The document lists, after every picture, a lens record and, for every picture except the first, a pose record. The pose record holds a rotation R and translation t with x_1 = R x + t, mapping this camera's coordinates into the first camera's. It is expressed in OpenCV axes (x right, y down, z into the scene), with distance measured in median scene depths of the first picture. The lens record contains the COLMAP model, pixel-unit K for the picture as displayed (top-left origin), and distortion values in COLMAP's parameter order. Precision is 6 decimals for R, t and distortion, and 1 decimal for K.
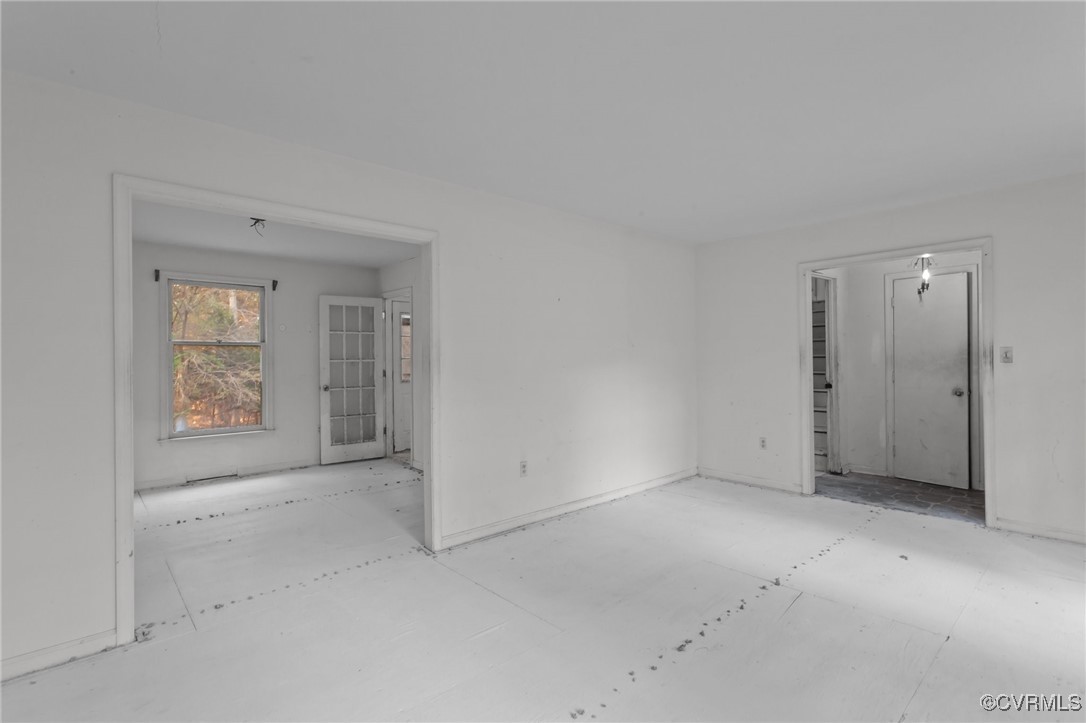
lens RADIAL K [[519.7, 0, 550.0], [0, 519.7, 359.1], [0, 0, 1]] dist [0.001310, 0.000431]
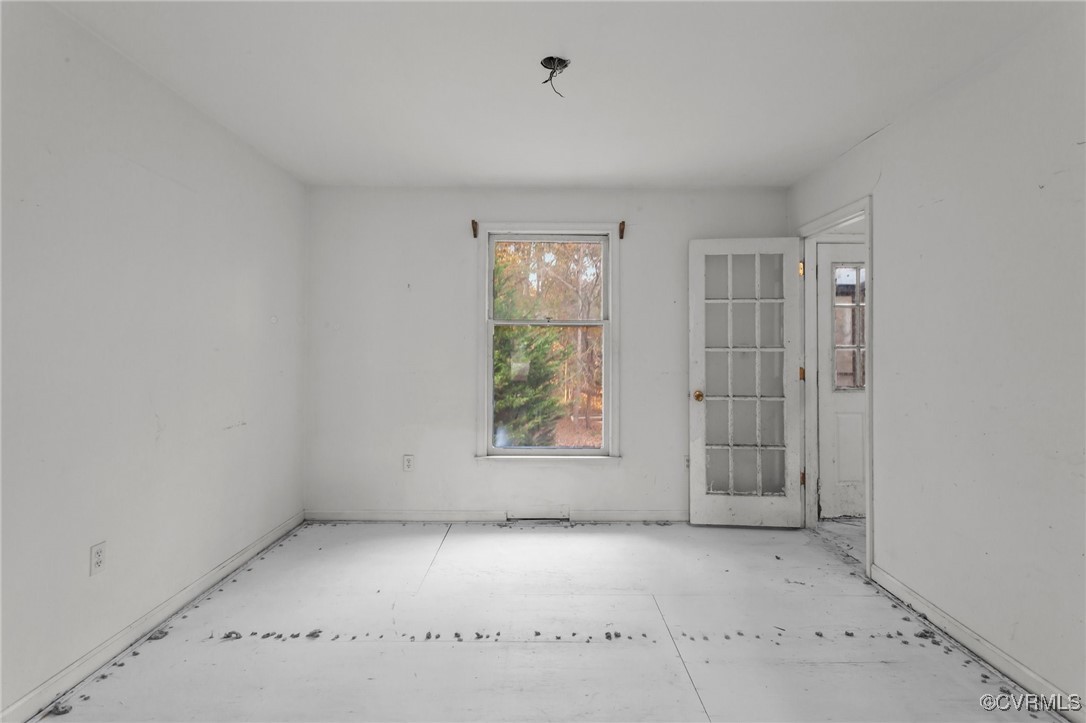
lens RADIAL K [[499.5, 0, 548.8], [0, 499.5, 343.3], [0, 0, 1]] dist [0.002404, 0.000320]
pose [[0.740939, 0.001805, -0.671570, -0.168917], [-0.009853, 0.999918, -0.008183, 0.002243], [0.671500, 0.012680, 0.740896, 0.445960]]
